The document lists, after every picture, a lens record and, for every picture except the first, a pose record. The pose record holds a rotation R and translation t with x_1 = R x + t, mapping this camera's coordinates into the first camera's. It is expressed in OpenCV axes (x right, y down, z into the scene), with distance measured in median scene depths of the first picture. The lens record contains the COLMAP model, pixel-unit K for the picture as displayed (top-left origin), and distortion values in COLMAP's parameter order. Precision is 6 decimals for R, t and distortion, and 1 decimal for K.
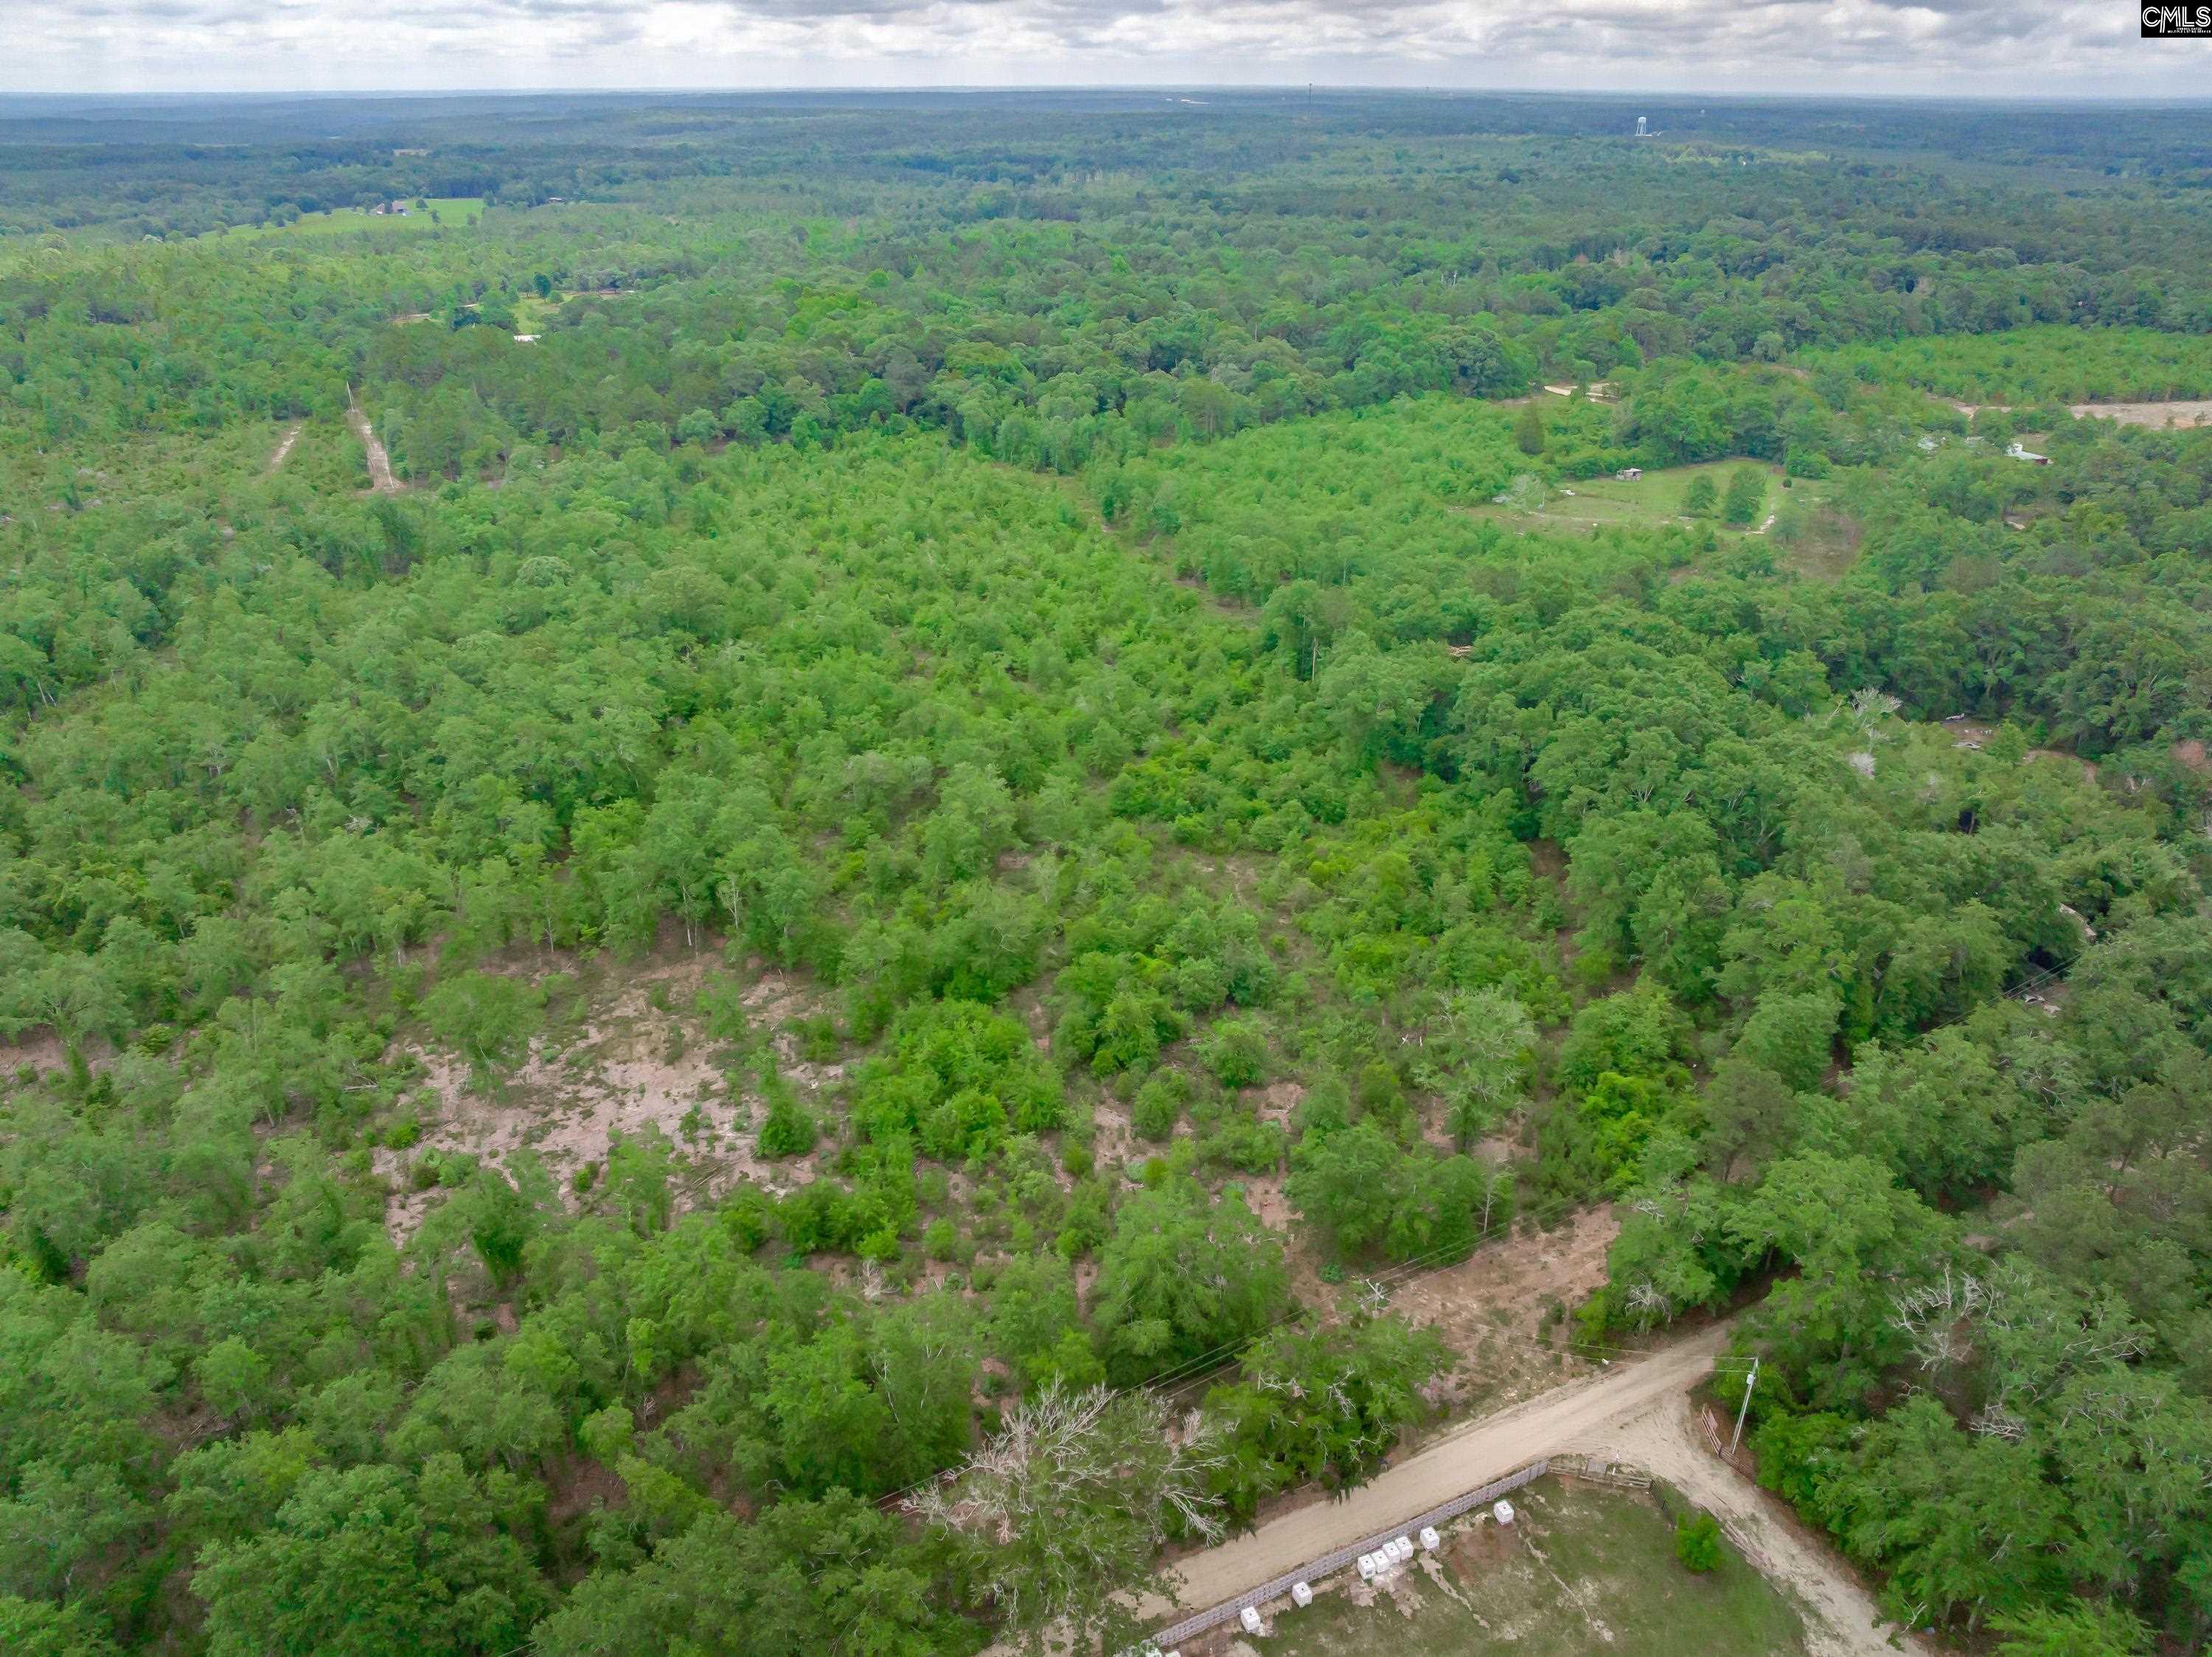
lens RADIAL K [[1578.3, 0, 1103.2], [0, 1578.3, 834.5], [0, 0, 1]] dist [-0.040863, -0.003443]
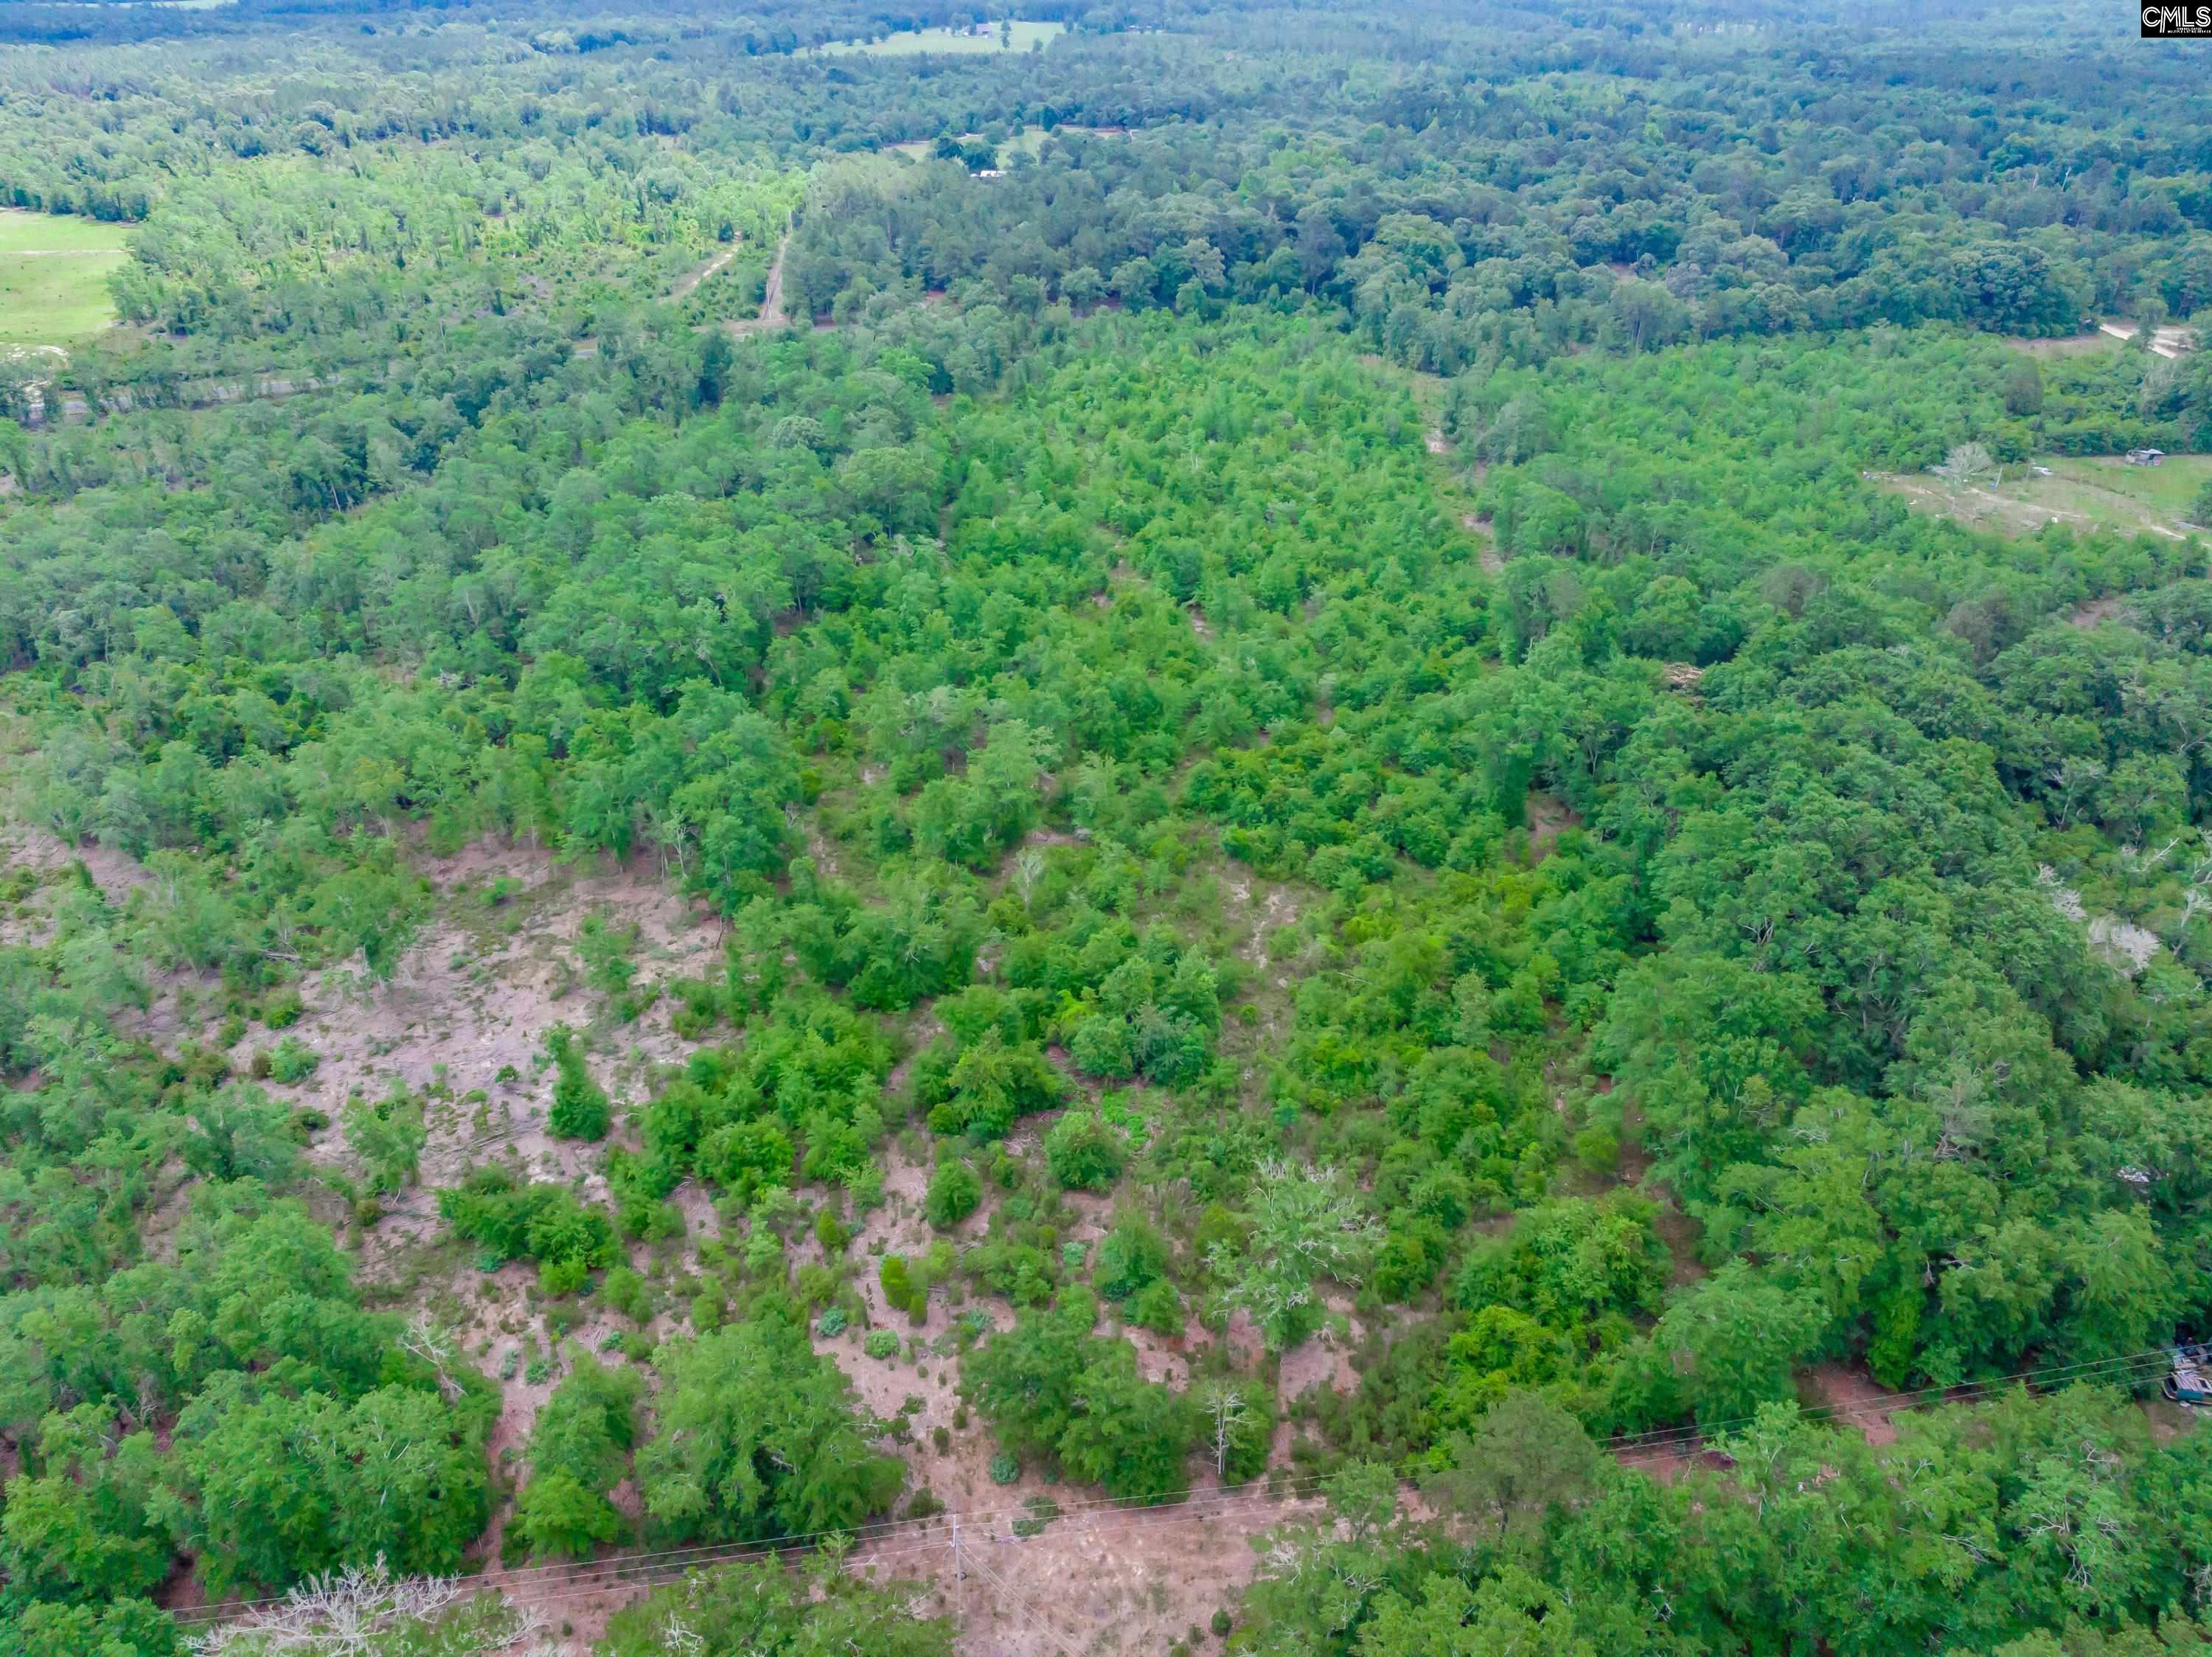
lens RADIAL K [[1578.2, 0, 1106.0], [0, 1578.2, 828.5], [0, 0, 1]] dist [-0.061101, 0.035226]
pose [[0.929160, 0.192369, -0.315683, 0.217839], [-0.164365, 0.979868, 0.113325, -0.082082], [0.331128, -0.053409, 0.942073, 0.154647]]
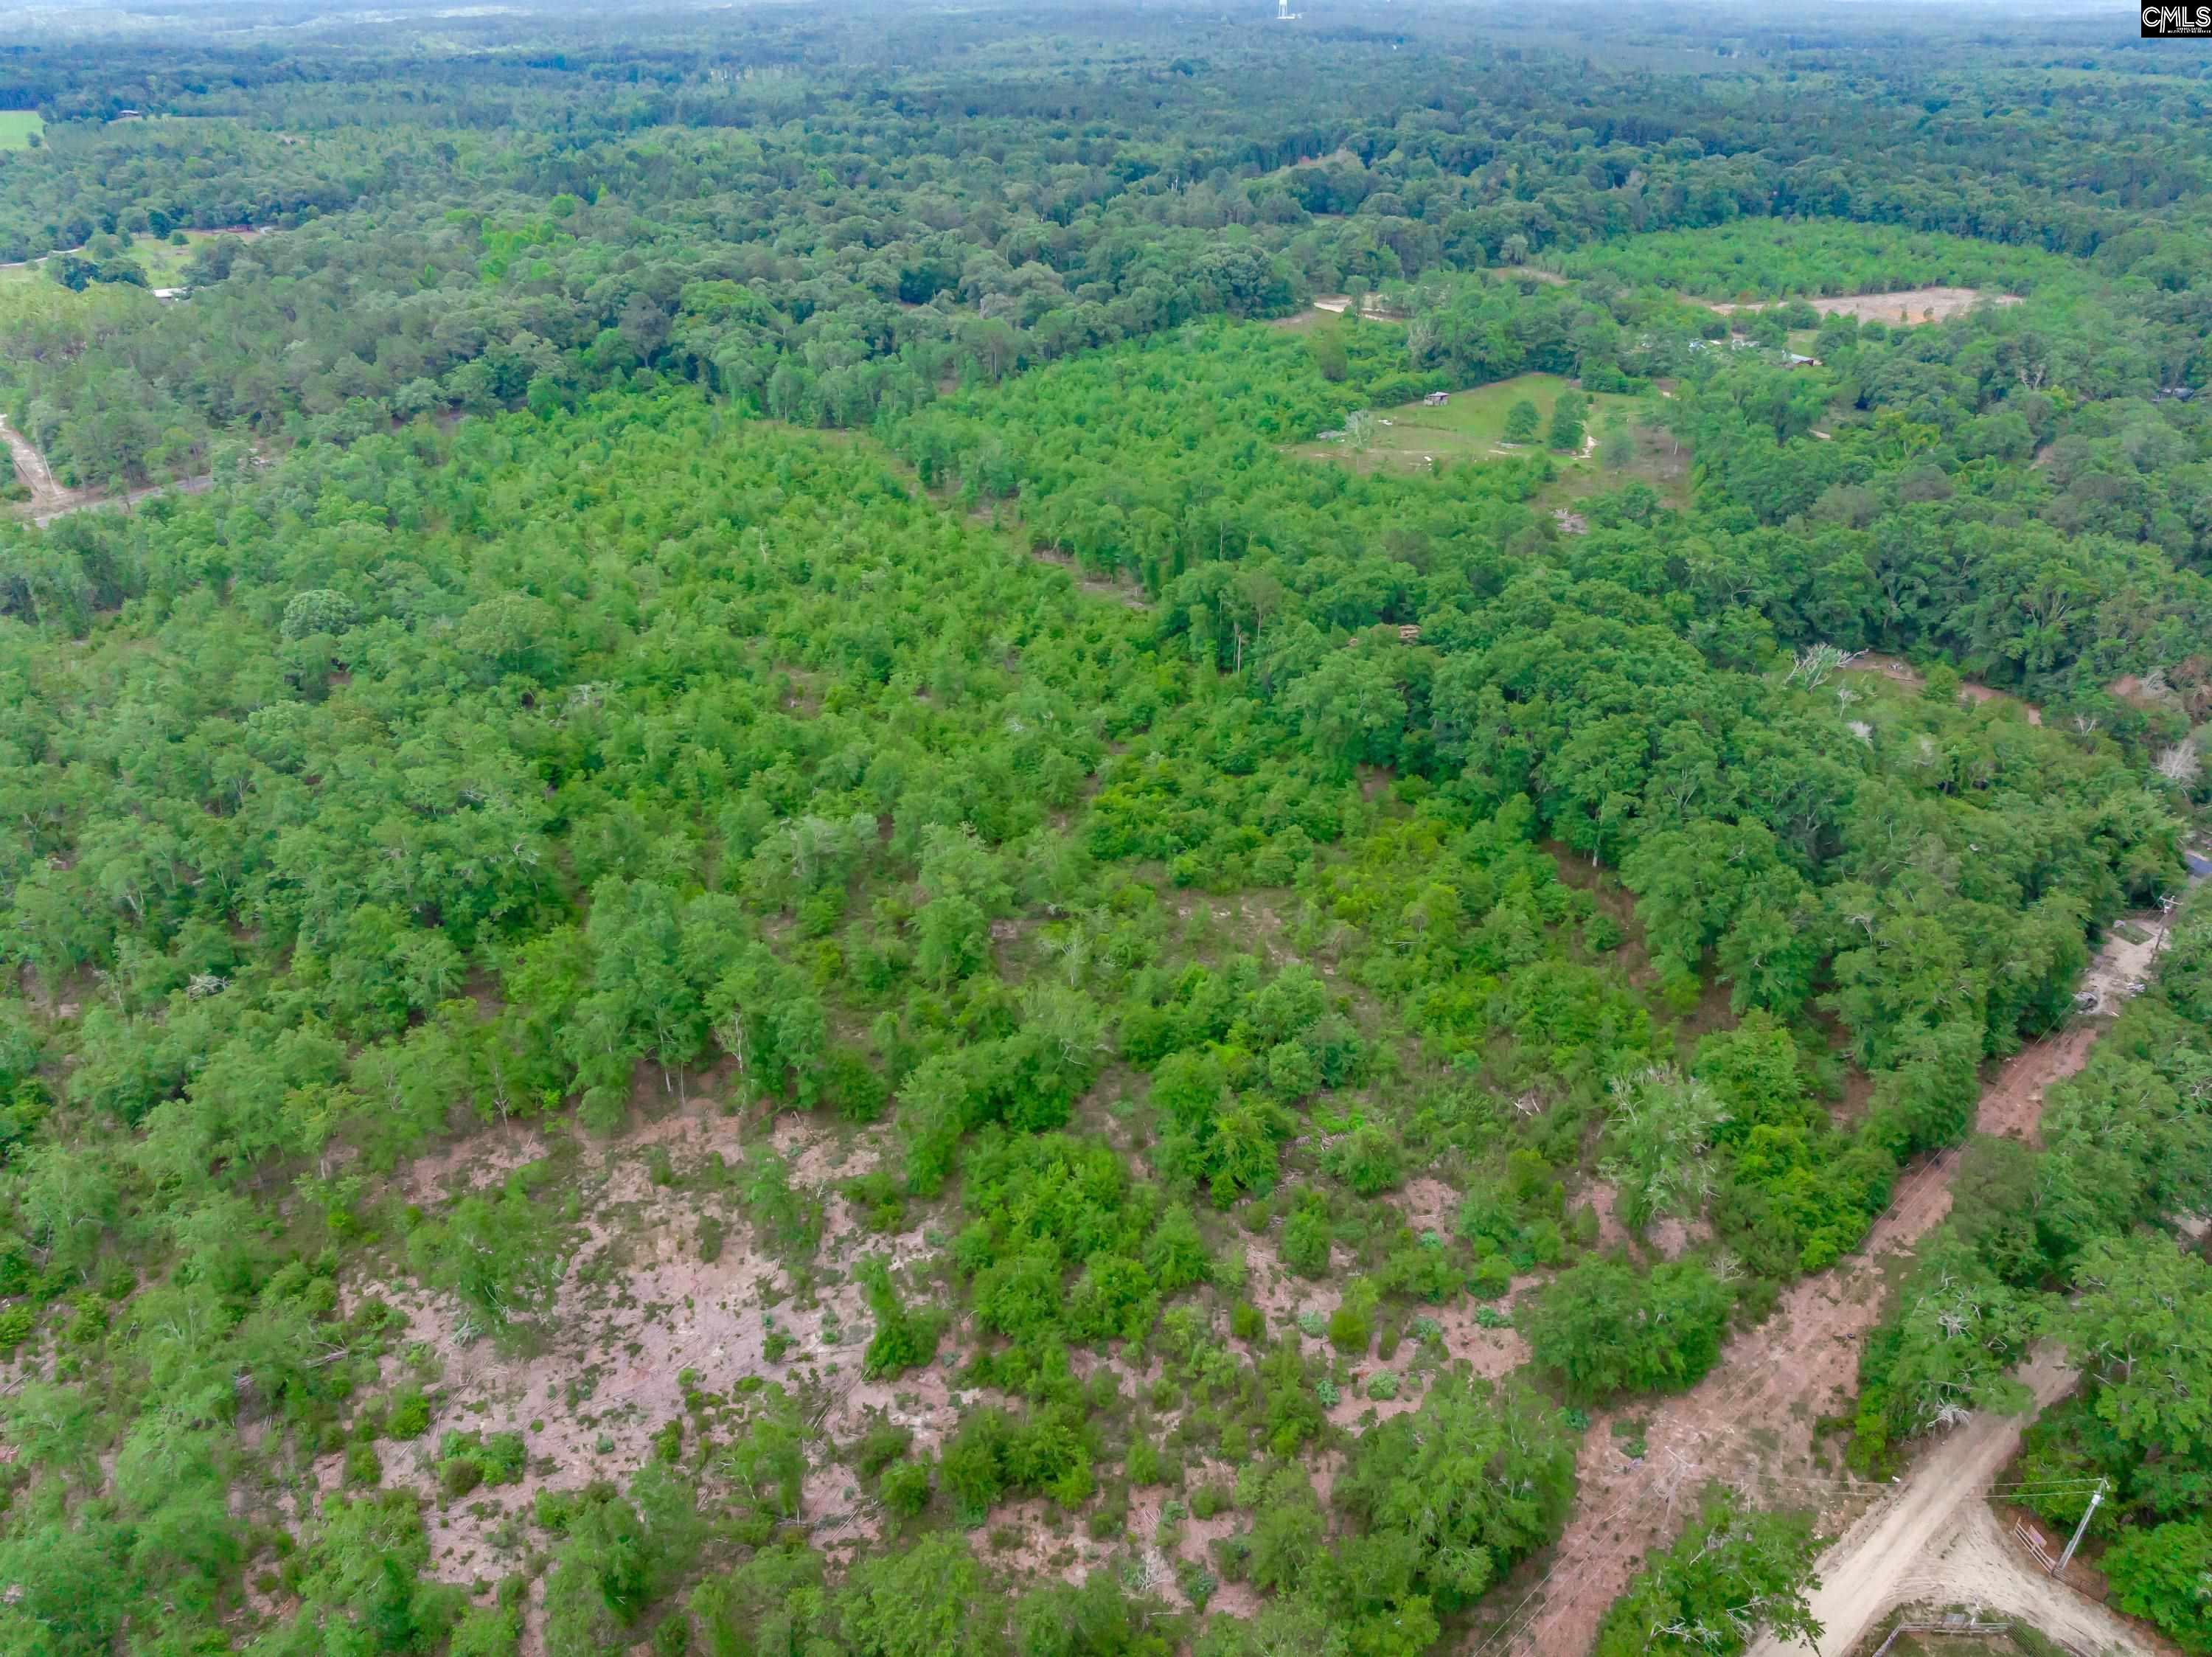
lens RADIAL K [[1578.2, 0, 1106.0], [0, 1578.2, 828.5], [0, 0, 1]] dist [-0.061101, 0.035226]
pose [[0.974685, -0.107406, 0.196093, -0.145140], [0.095243, 0.992957, 0.070467, -0.083190], [-0.202280, -0.050006, 0.978050, 0.109882]]
